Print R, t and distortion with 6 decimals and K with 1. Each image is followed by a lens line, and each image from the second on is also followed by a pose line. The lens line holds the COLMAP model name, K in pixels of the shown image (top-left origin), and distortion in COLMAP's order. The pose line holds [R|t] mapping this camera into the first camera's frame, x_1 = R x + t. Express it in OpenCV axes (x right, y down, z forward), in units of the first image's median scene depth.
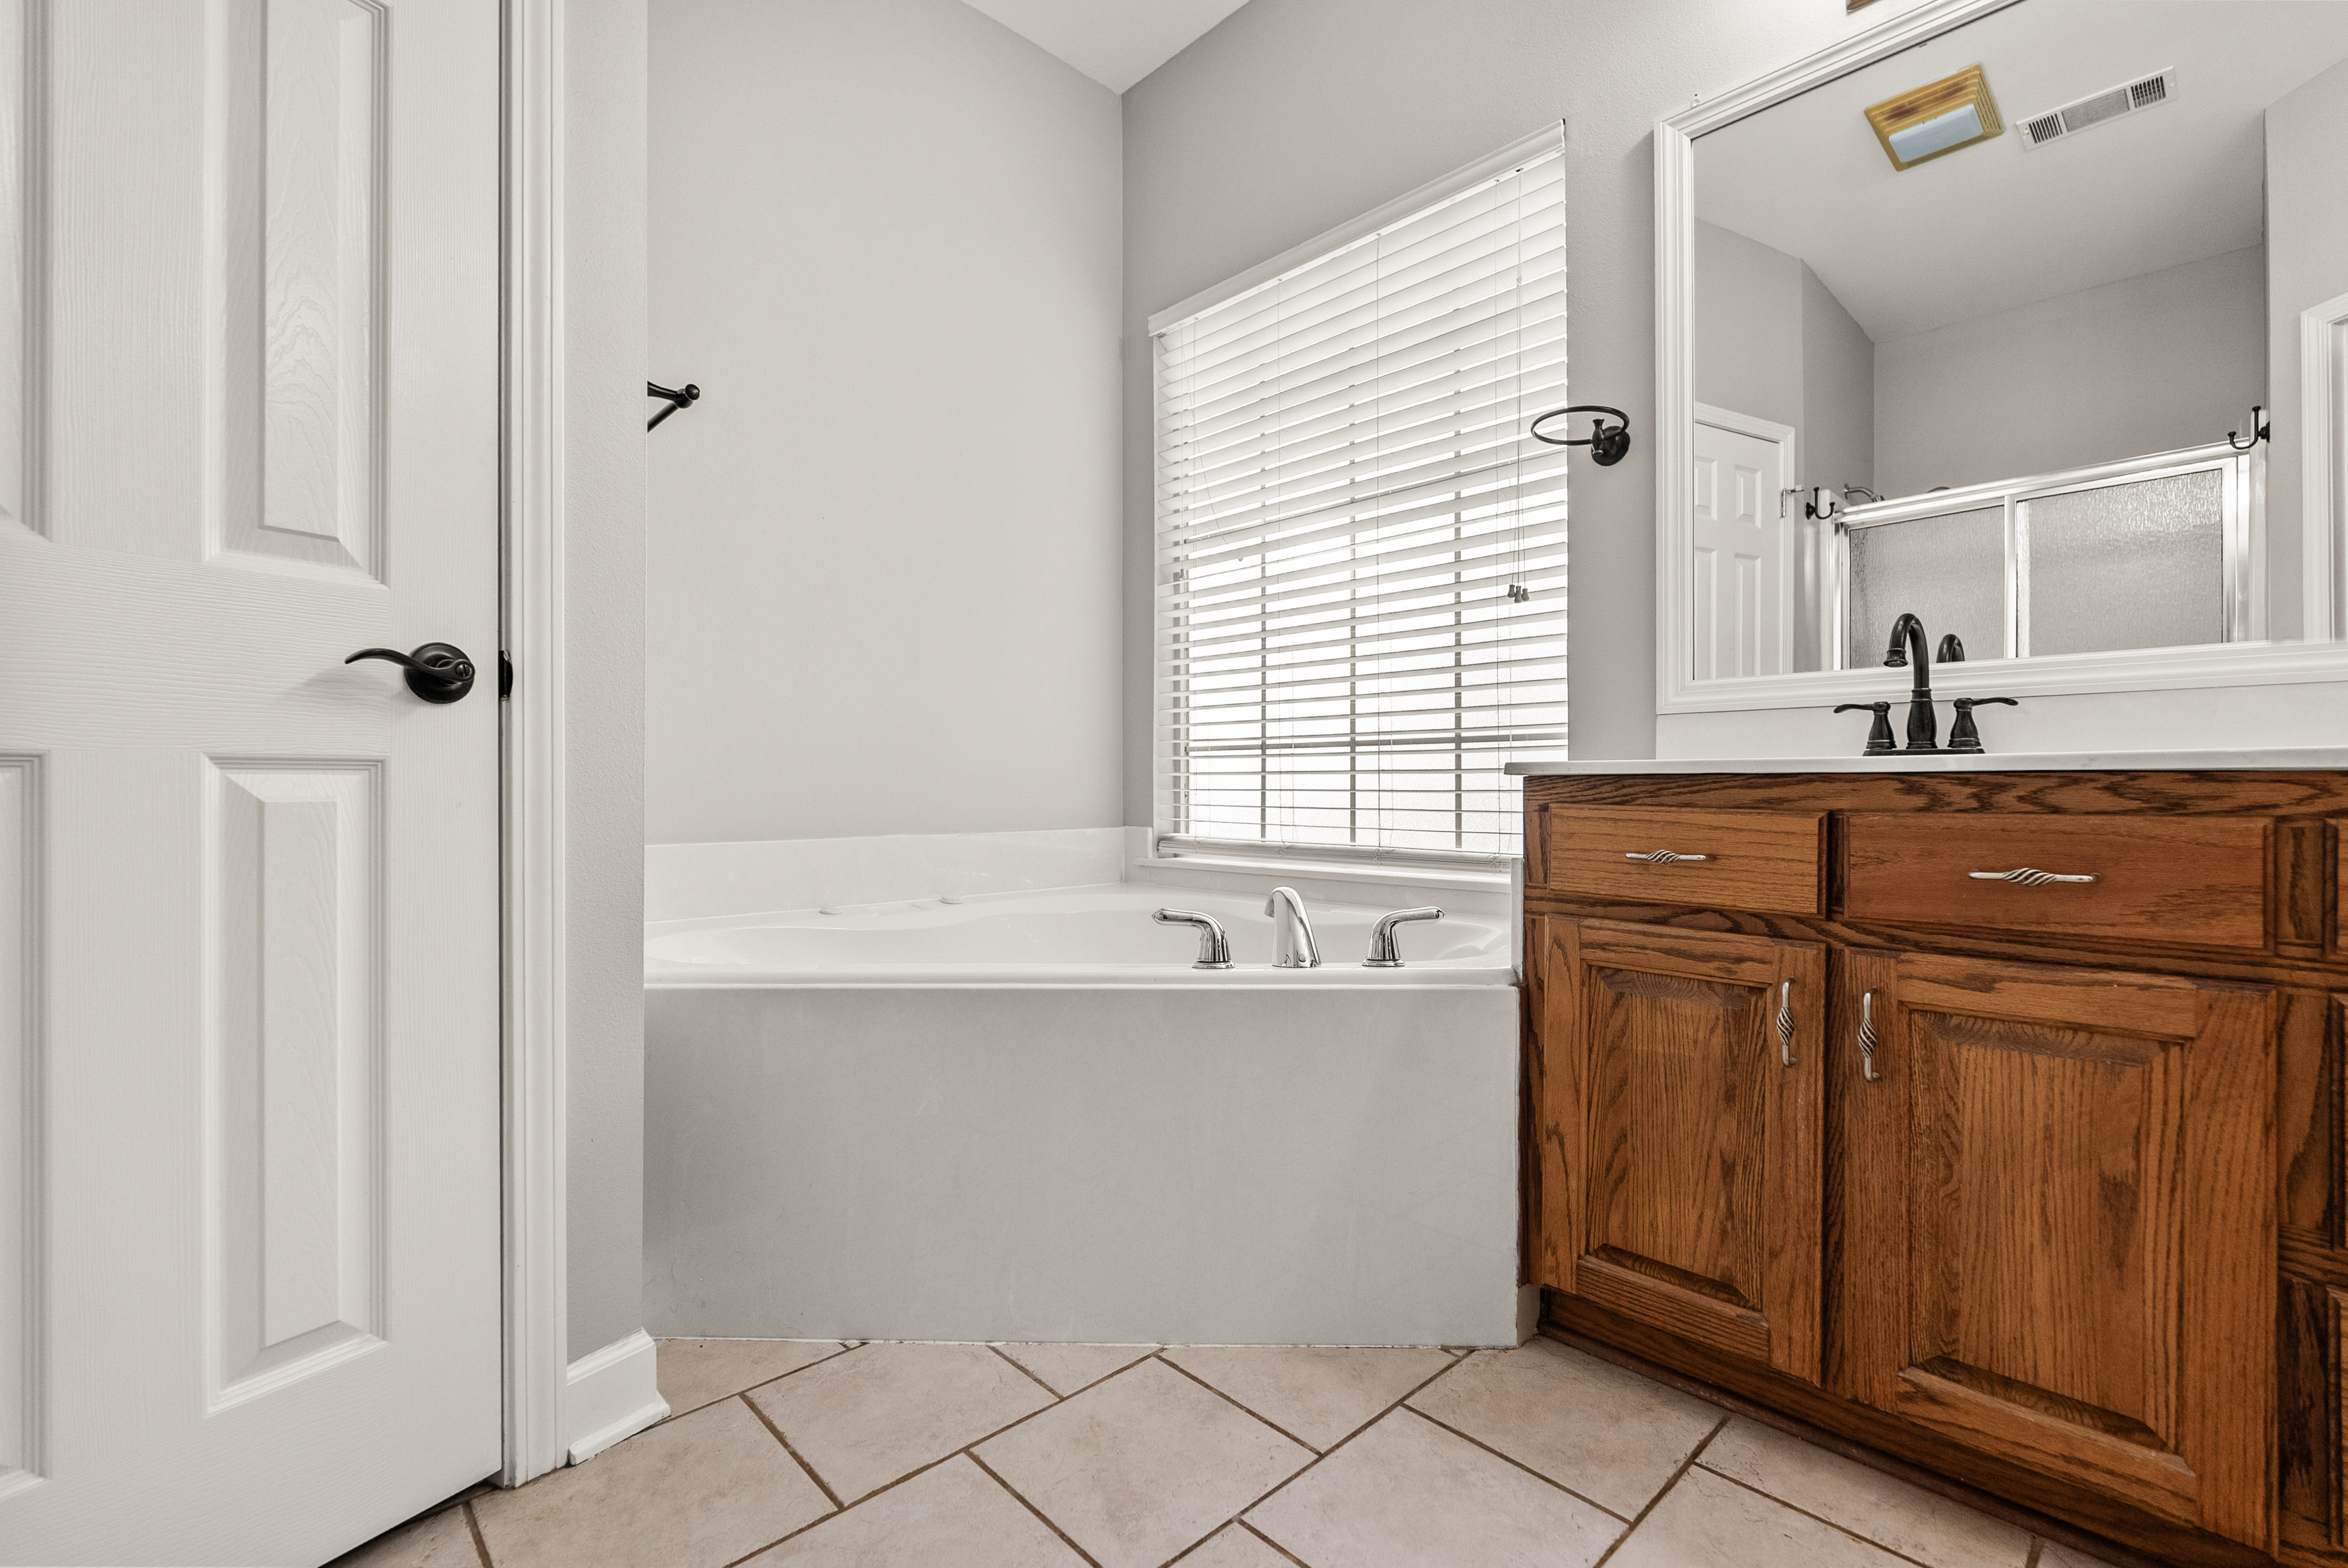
lens RADIAL K [[1047.7, 0, 1167.5], [0, 1047.7, 778.0], [0, 0, 1]] dist [-0.008889, 0.003204]
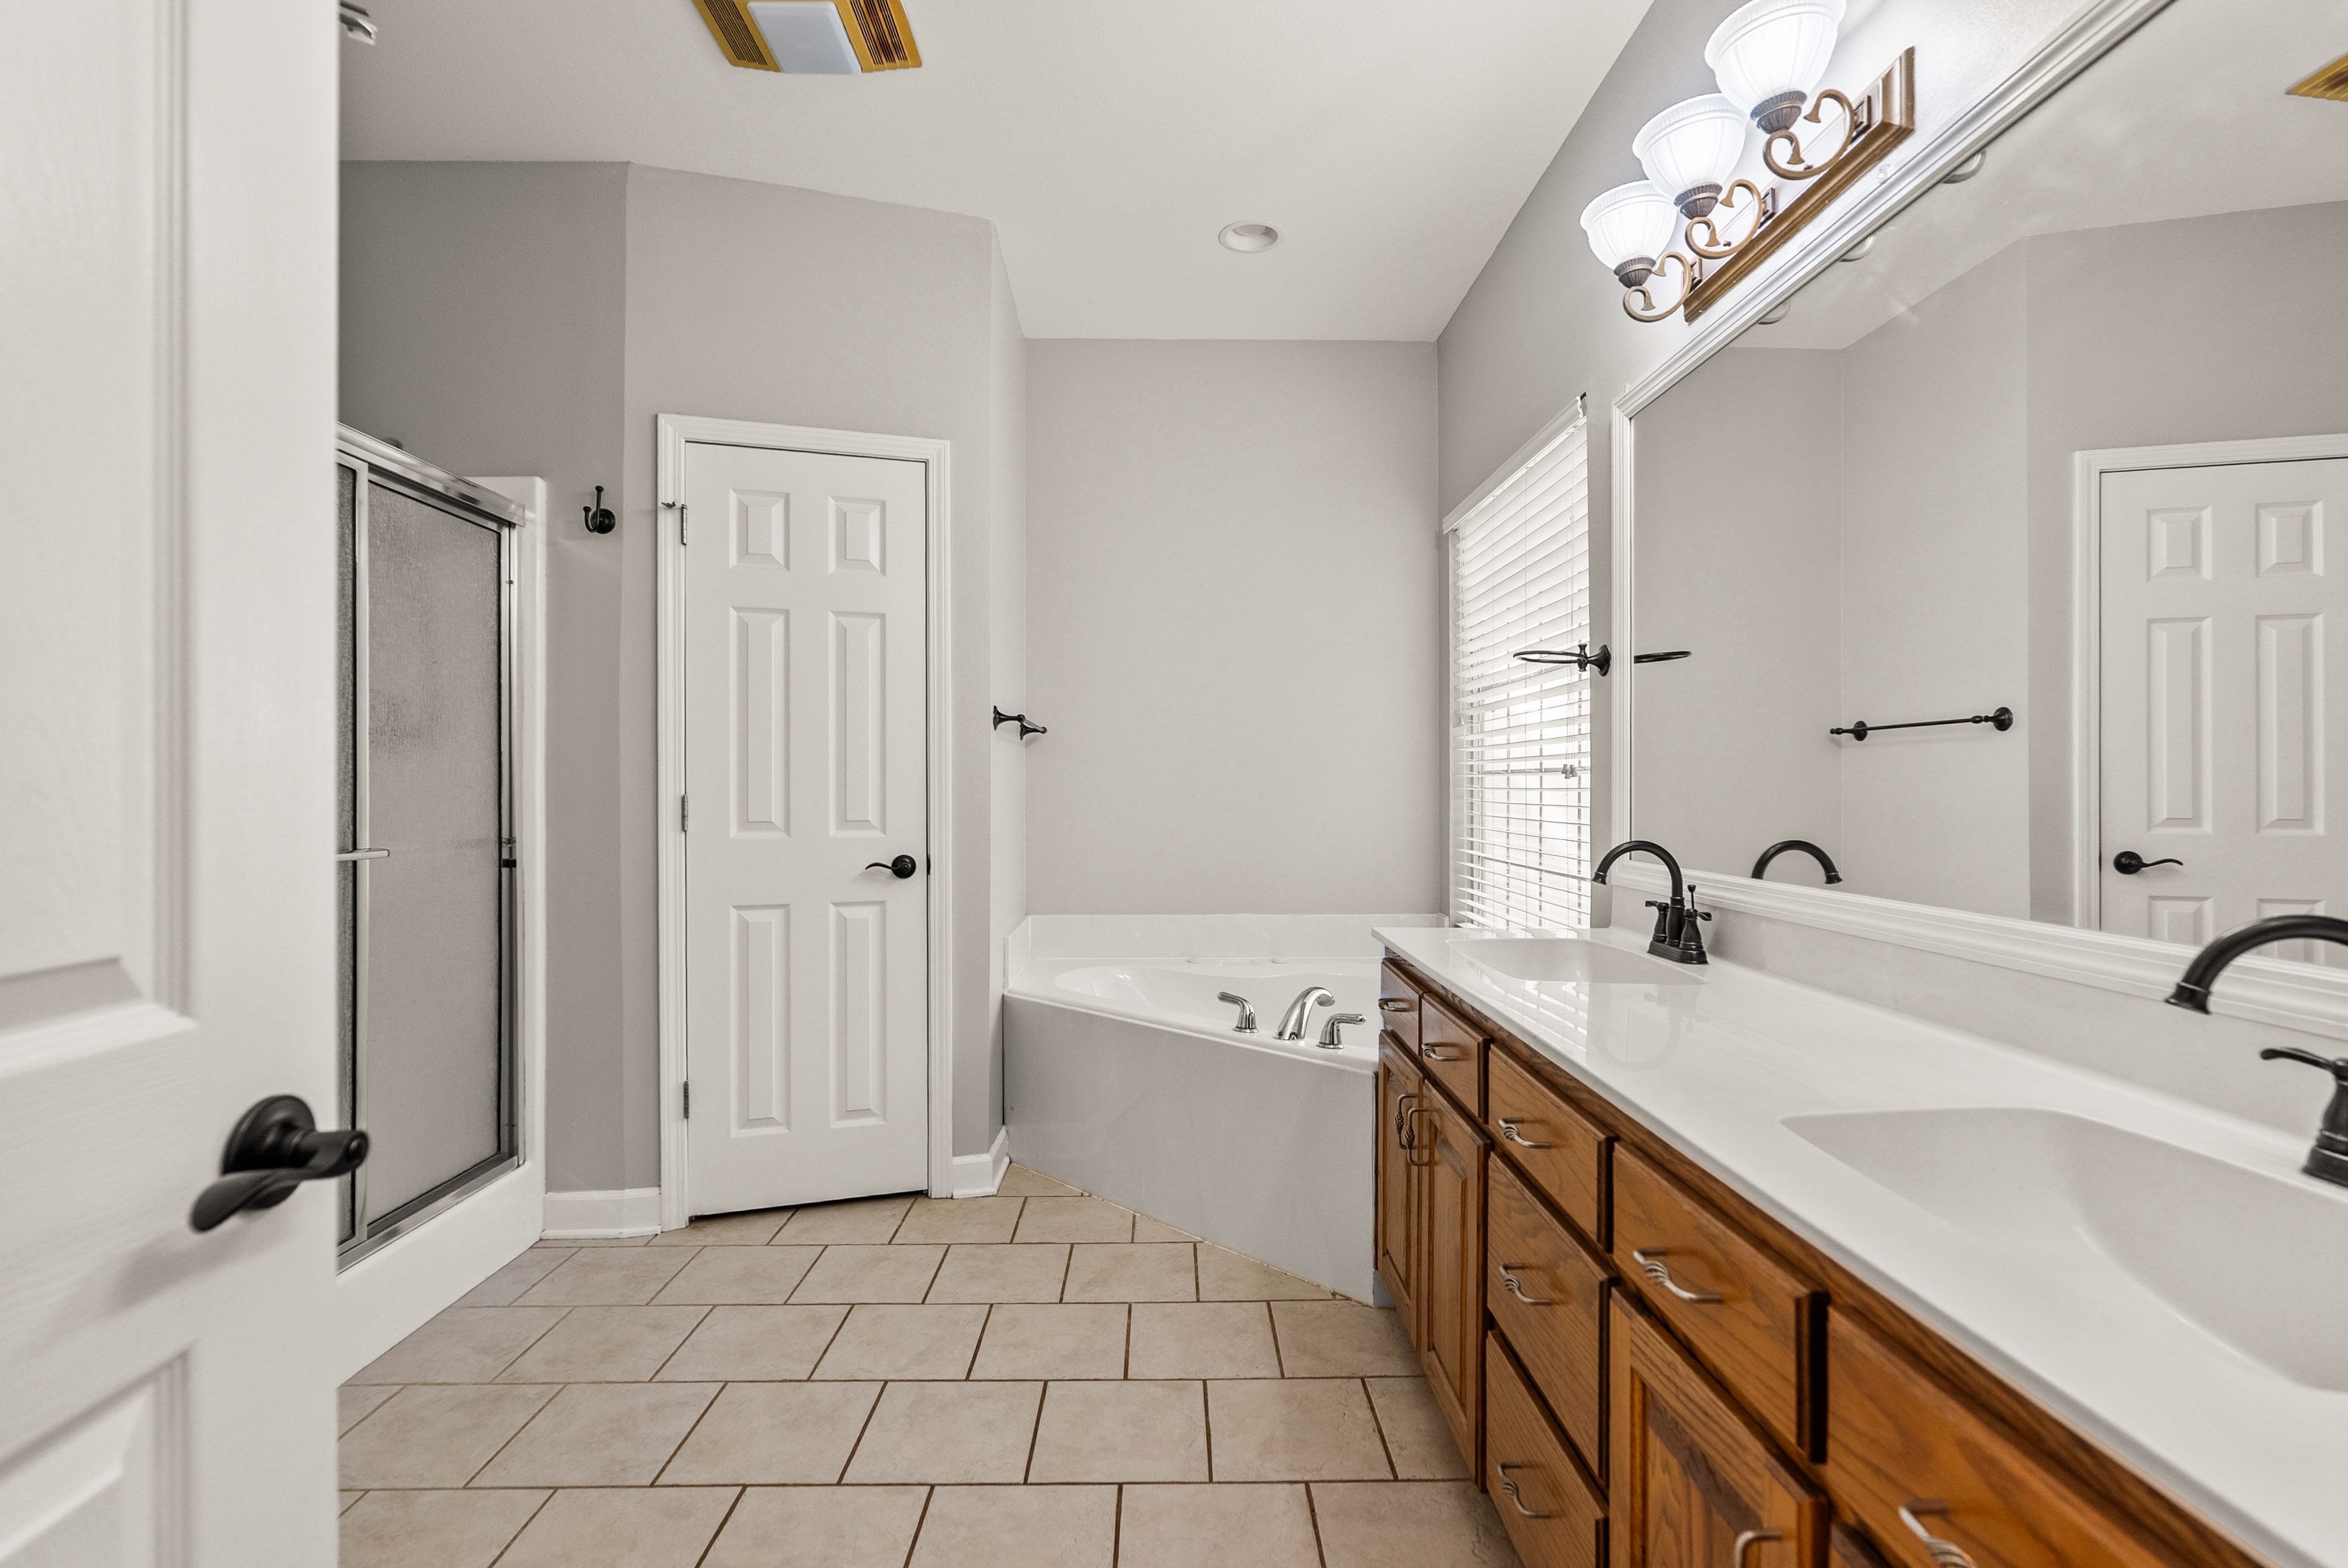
lens RADIAL K [[1047.7, 0, 1163.3], [0, 1047.7, 782.4], [0, 0, 1]] dist [-0.008889, 0.003204]
pose [[0.735164, -0.003224, -0.677881, 1.296518], [0.004681, 0.999989, 0.000321, -0.263013], [0.677873, -0.003409, 0.735171, -0.386893]]
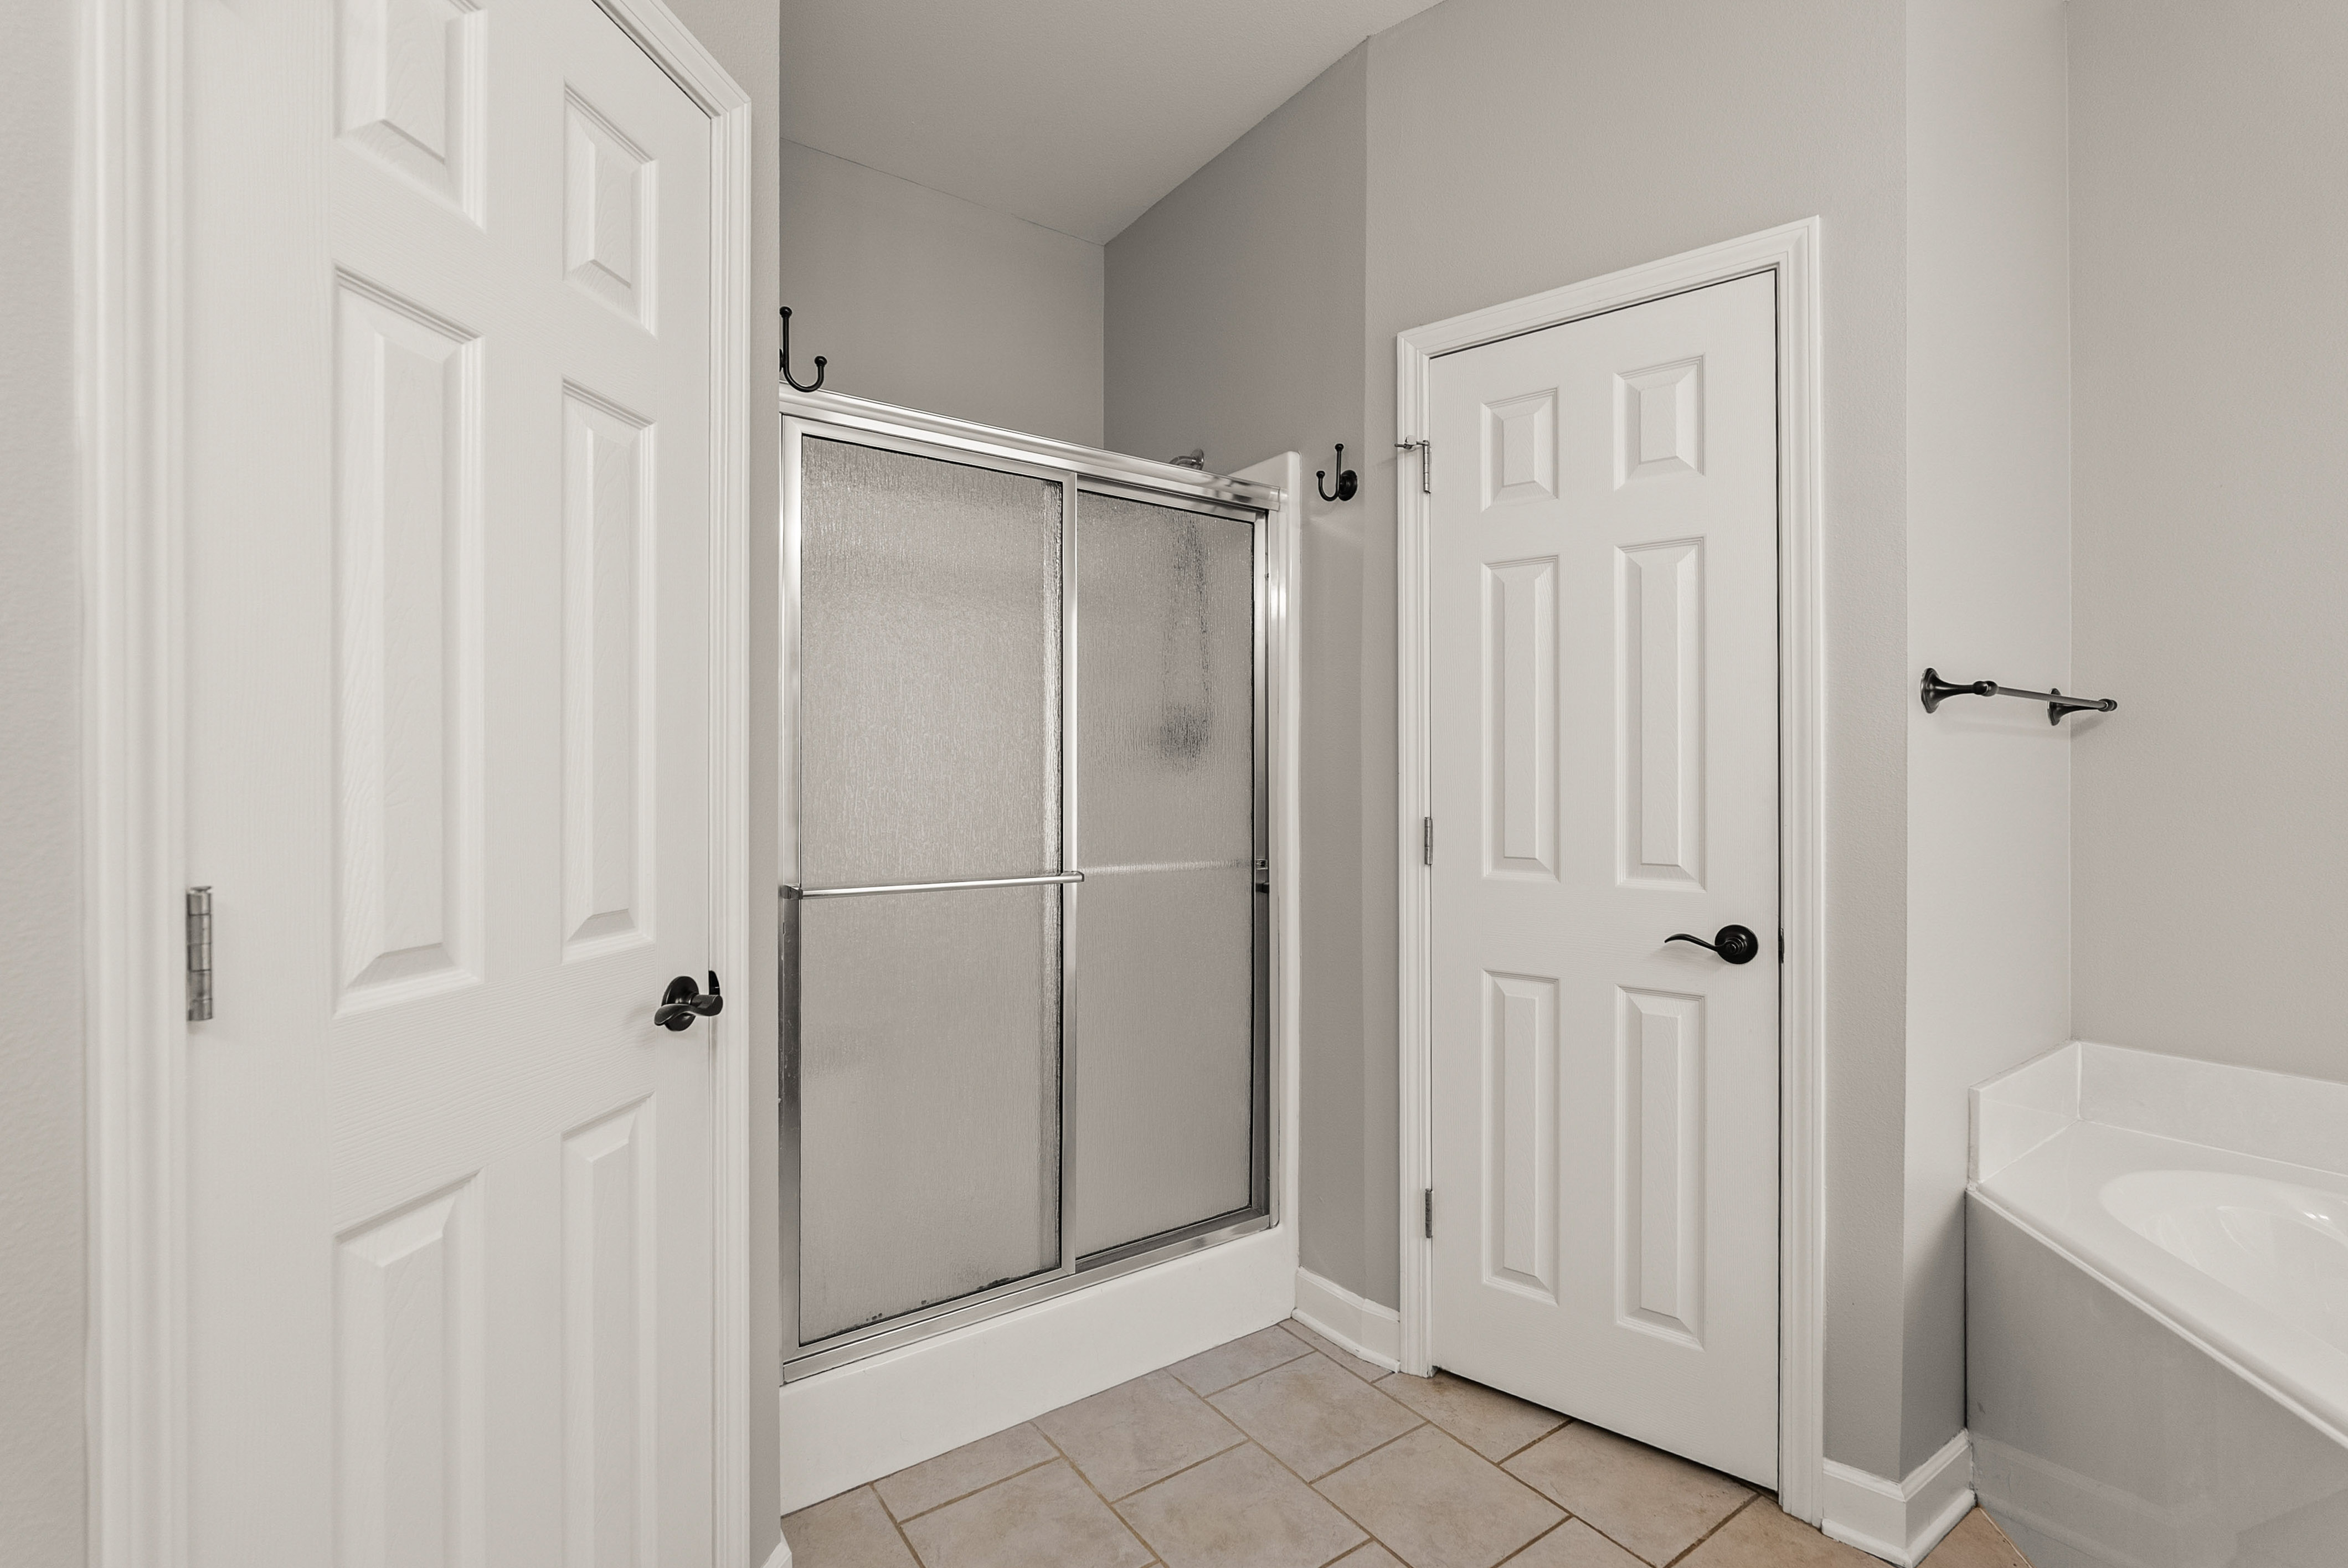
lens RADIAL K [[1047.7, 0, 1172.4], [0, 1047.7, 779.7], [0, 0, 1]] dist [-0.008889, 0.003204]
pose [[-0.131059, -0.001065, -0.991374, 0.827250], [0.003113, 0.999994, -0.001486, -0.299217], [0.991370, -0.003281, -0.131055, 0.321800]]
